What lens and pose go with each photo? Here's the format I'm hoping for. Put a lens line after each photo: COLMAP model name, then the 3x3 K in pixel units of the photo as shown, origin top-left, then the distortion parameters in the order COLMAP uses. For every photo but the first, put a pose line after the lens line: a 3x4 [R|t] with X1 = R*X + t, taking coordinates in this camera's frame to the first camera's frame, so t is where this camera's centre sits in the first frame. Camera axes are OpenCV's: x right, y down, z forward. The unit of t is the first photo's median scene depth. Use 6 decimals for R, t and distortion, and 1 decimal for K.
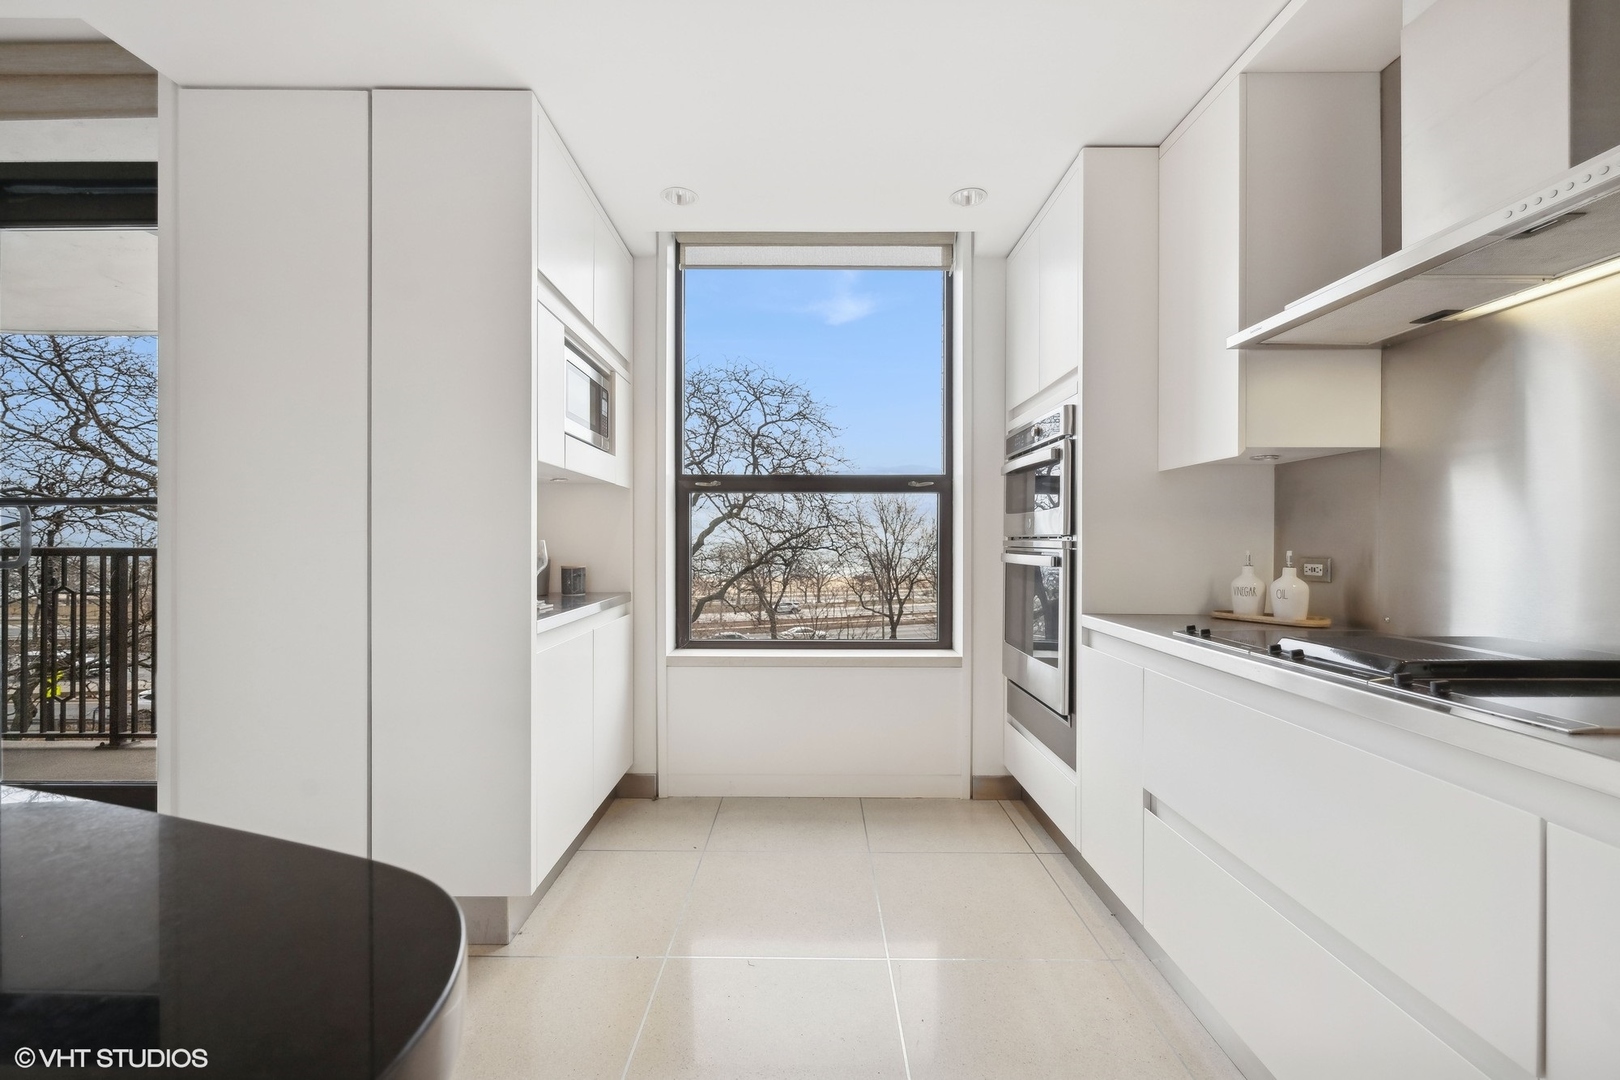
lens RADIAL K [[654.8, 0, 806.5], [0, 654.8, 540.9], [0, 0, 1]] dist [-0.002822, -0.000031]
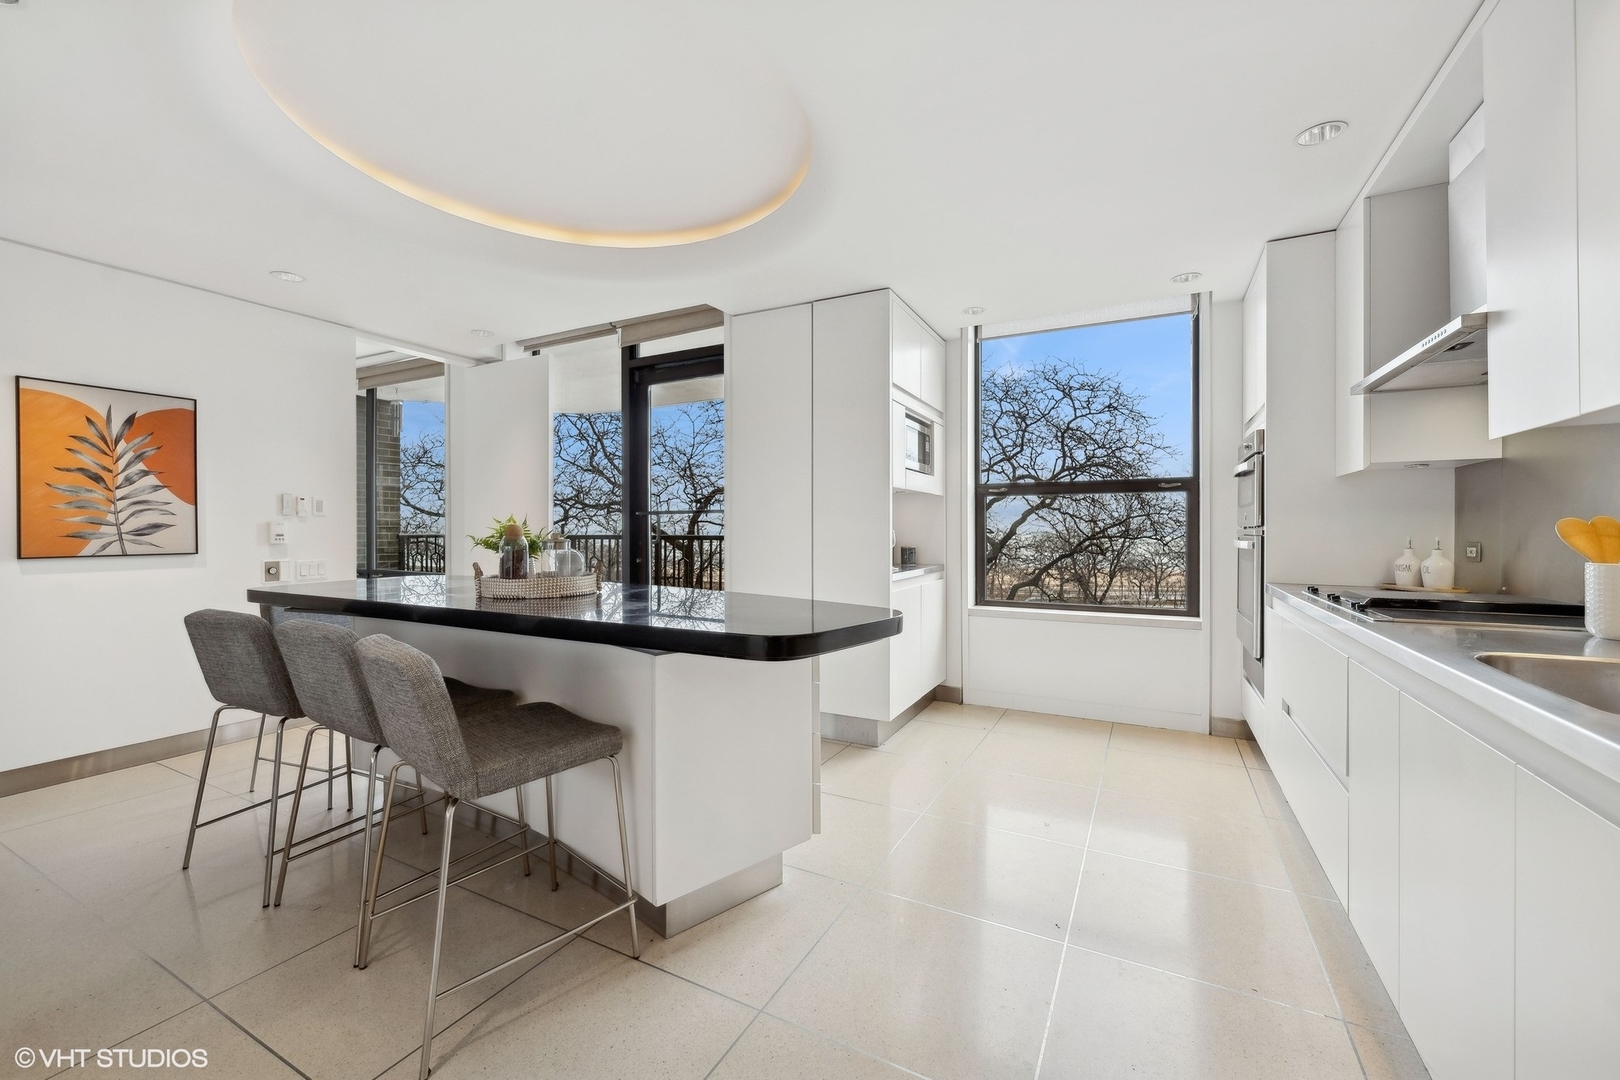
lens RADIAL K [[654.8, 0, 810.2], [0, 654.8, 530.0], [0, 0, 1]] dist [-0.002822, -0.000031]
pose [[0.890337, -0.001767, -0.455299, 0.130070], [0.001429, 0.999998, -0.001087, 0.000410], [0.455300, 0.000317, 0.890338, -0.440152]]
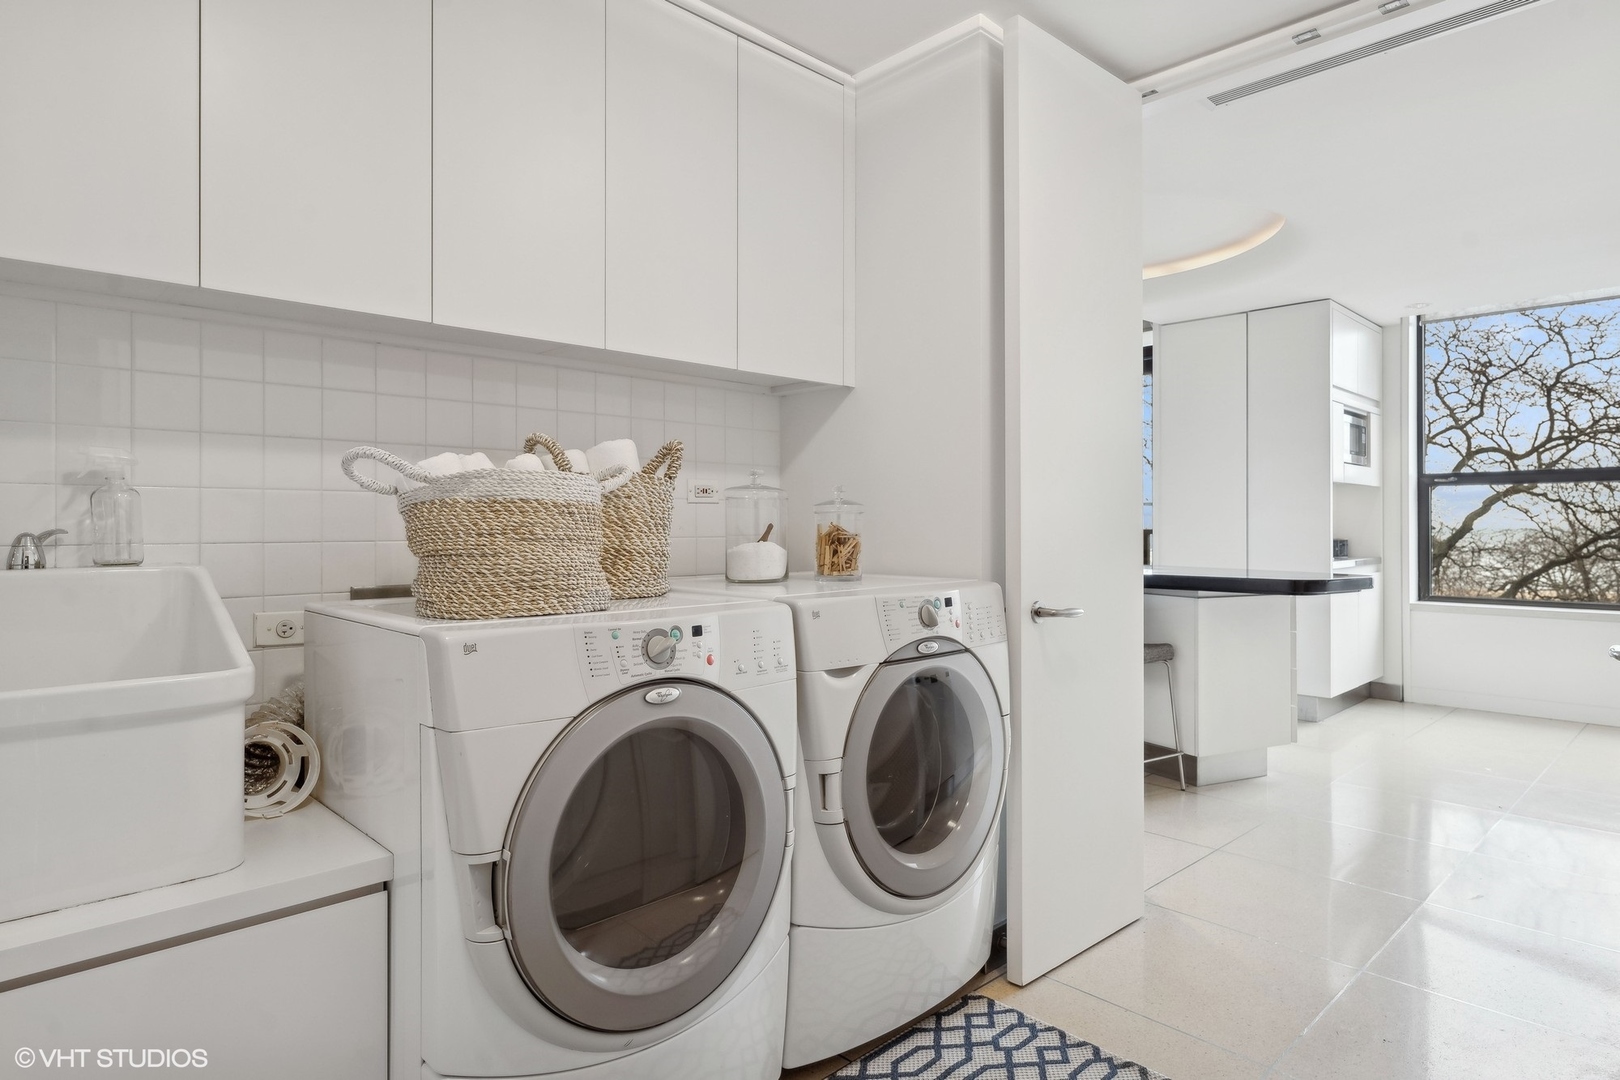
lens RADIAL K [[921.6, 0, 807.8], [0, 921.6, 524.6], [0, 0, 1]] dist [-0.004467, 0.003212]
pose [[0.699783, -0.003556, -0.714347, 0.278320], [0.000955, 0.999991, -0.004043, 0.011794], [0.714355, 0.002147, 0.699780, -1.241460]]
